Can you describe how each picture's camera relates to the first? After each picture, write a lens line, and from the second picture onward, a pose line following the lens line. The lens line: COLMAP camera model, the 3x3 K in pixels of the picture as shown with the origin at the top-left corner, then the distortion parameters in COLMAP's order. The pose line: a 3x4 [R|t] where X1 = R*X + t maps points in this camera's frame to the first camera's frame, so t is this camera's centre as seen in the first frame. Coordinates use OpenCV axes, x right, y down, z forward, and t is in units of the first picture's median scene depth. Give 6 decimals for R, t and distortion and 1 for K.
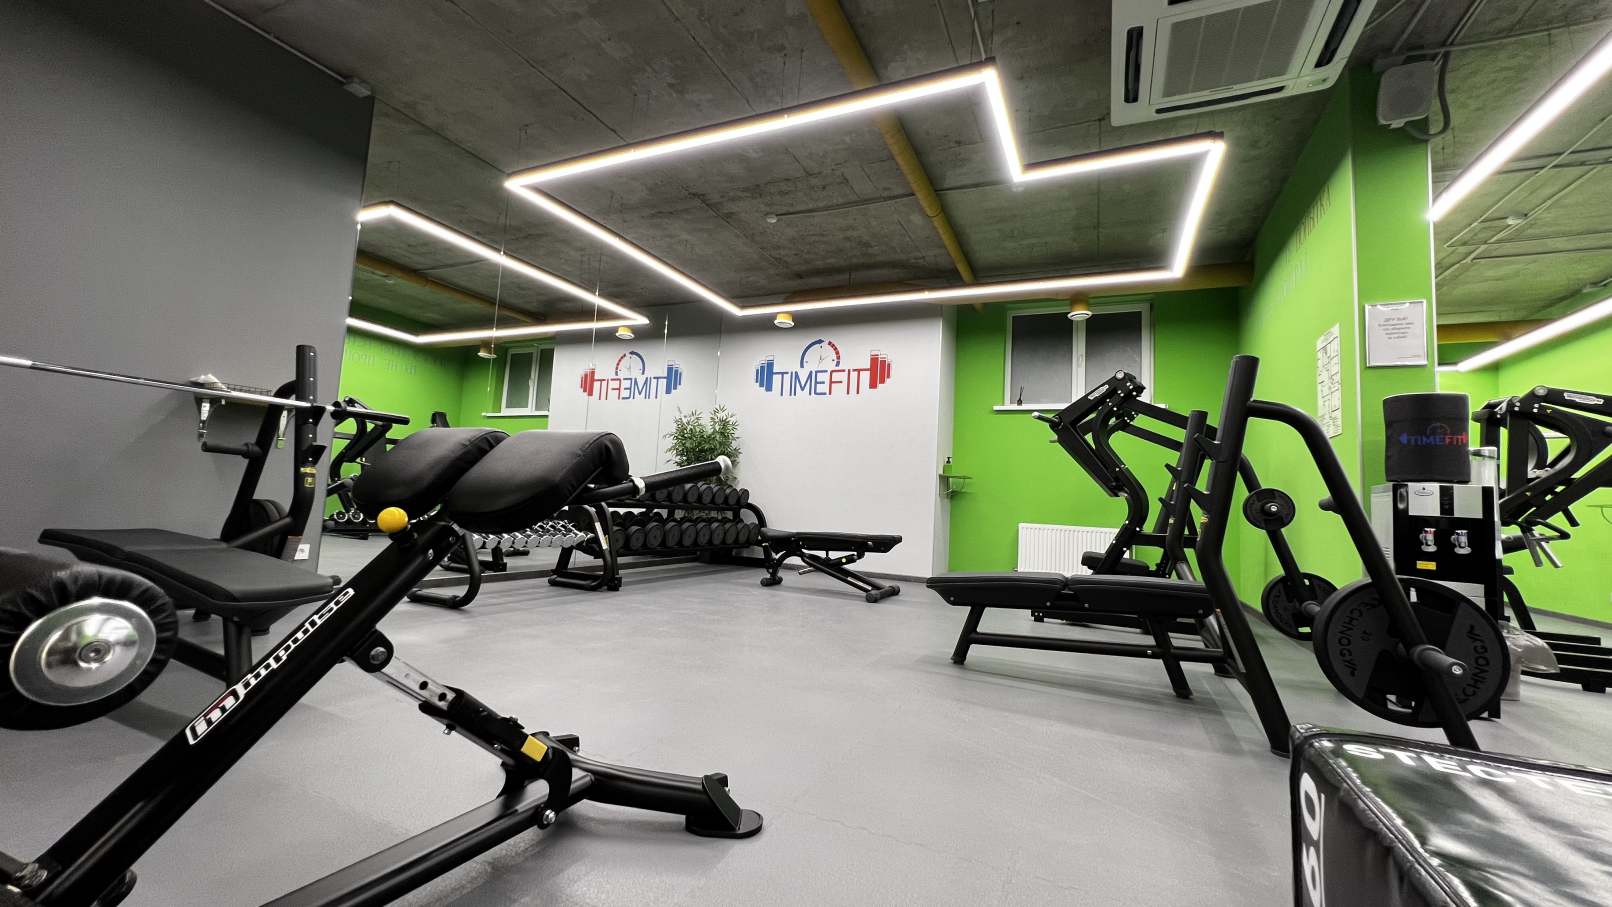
lens RADIAL K [[651.3, 0, 806.0], [0, 651.3, 453.5], [0, 0, 1]] dist [-0.000613, -0.000008]
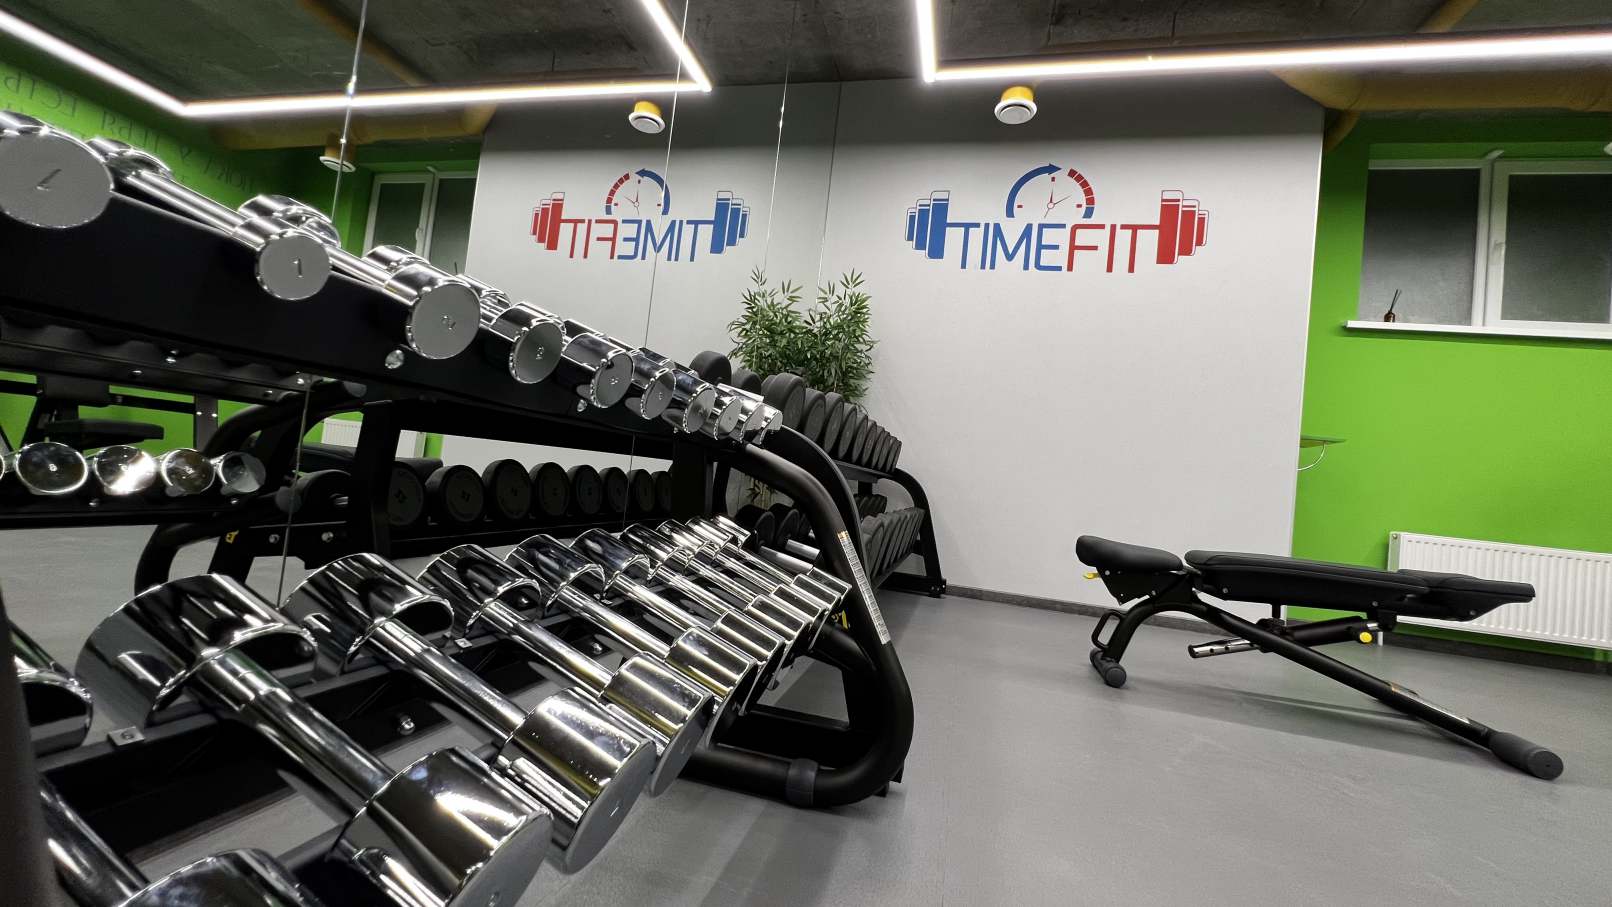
lens RADIAL K [[657.7, 0, 806.0], [0, 657.7, 453.5], [0, 0, 1]] dist [0.001061, 0.000228]
pose [[0.981575, 0.059406, 0.181609, -0.251794], [-0.069775, 0.996246, 0.051239, 0.042418], [-0.177884, -0.062967, 0.982035, 0.495871]]
